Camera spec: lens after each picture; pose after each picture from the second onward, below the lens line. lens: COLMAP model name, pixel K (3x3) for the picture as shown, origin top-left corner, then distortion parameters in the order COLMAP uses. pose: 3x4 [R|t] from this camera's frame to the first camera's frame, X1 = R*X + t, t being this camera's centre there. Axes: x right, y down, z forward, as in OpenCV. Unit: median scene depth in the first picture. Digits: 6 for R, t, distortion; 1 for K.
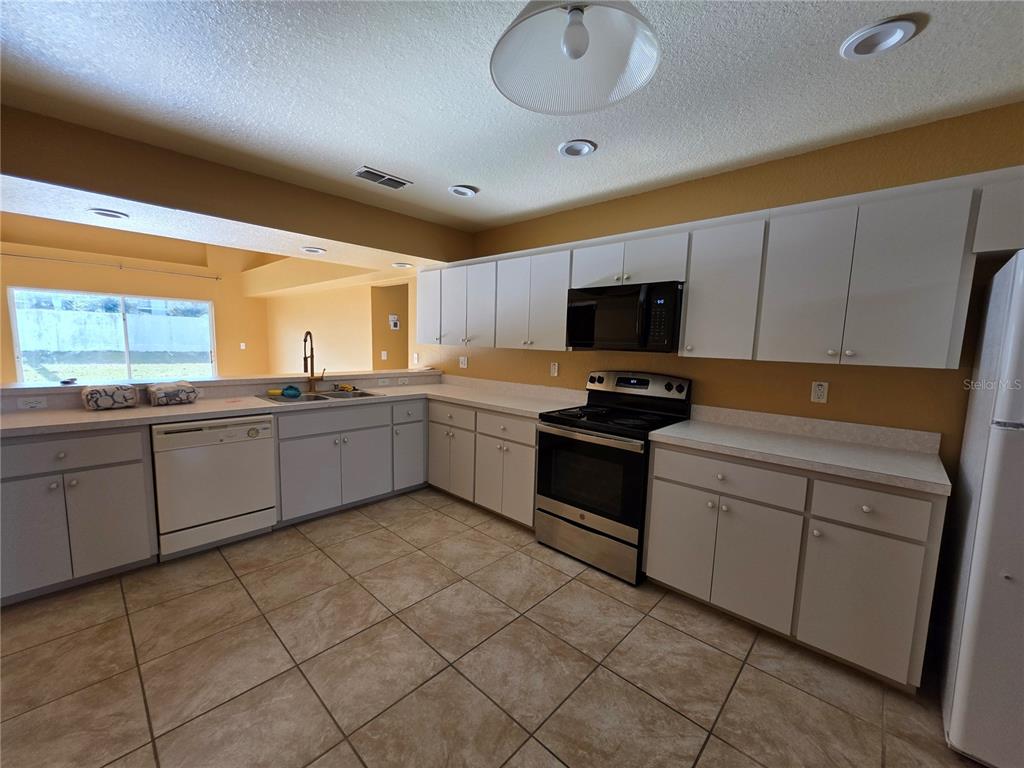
lens RADIAL K [[410.4, 0, 515.6], [0, 410.4, 387.3], [0, 0, 1]] dist [0.000234, 0.001083]
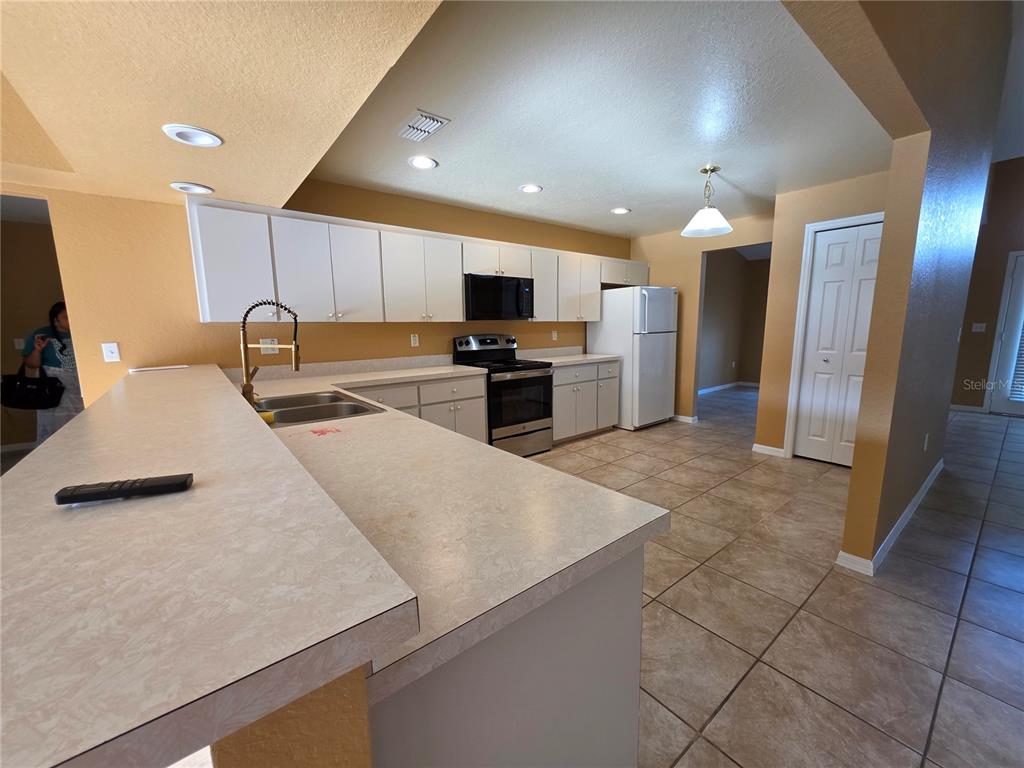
lens RADIAL K [[410.4, 0, 517.2], [0, 410.4, 389.9], [0, 0, 1]] dist [0.000234, 0.001083]
pose [[0.144482, -0.186481, 0.971777, -1.375723], [0.125247, 0.977629, 0.168983, -0.092305], [-0.981549, 0.097297, 0.164606, 0.787280]]
